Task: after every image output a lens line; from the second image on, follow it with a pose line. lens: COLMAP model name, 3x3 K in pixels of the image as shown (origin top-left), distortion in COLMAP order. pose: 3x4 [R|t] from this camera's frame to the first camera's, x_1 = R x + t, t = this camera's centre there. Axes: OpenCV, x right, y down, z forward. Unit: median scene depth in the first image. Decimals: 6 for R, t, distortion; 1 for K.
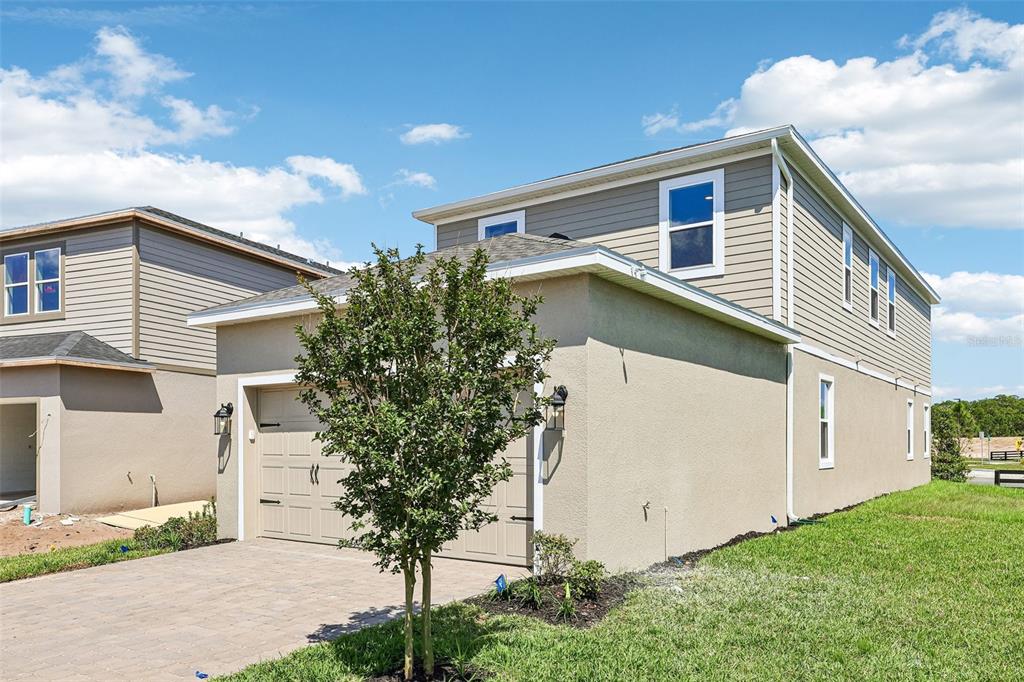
lens RADIAL K [[773.0, 0, 512.0], [0, 773.0, 341.9], [0, 0, 1]] dist [0.004606, -0.000026]
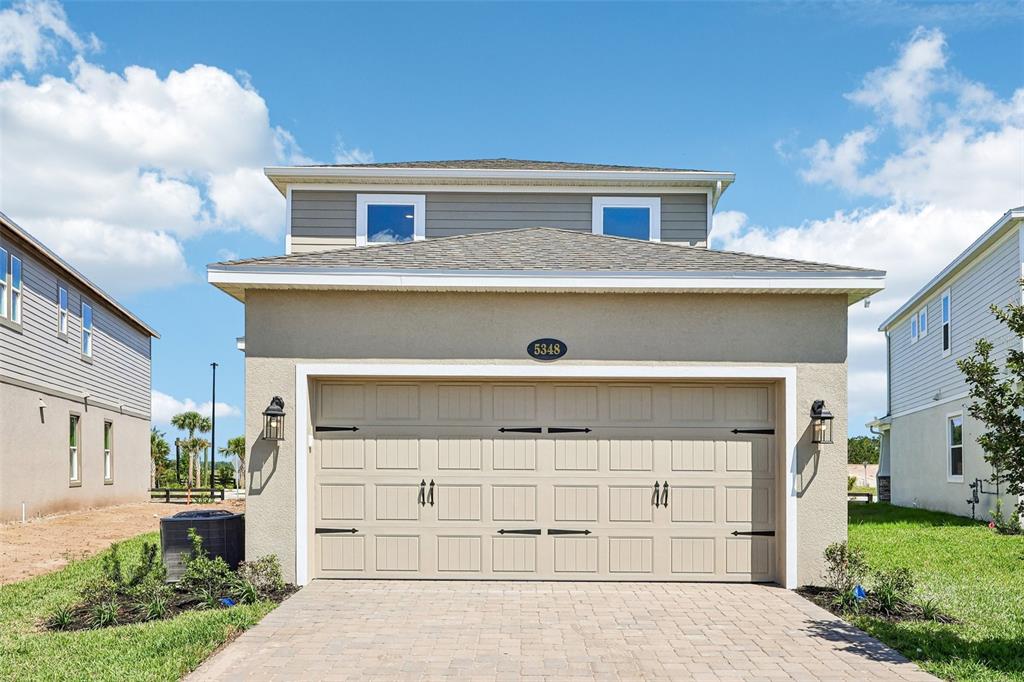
lens RADIAL K [[846.1, 0, 511.8], [0, 846.1, 339.9], [0, 0, 1]] dist [0.011366, -0.005687]
pose [[0.813088, 0.094431, 0.574431, -0.652554], [-0.083365, 0.995473, -0.045646, 0.043968], [-0.576141, -0.010773, 0.817279, 0.223999]]
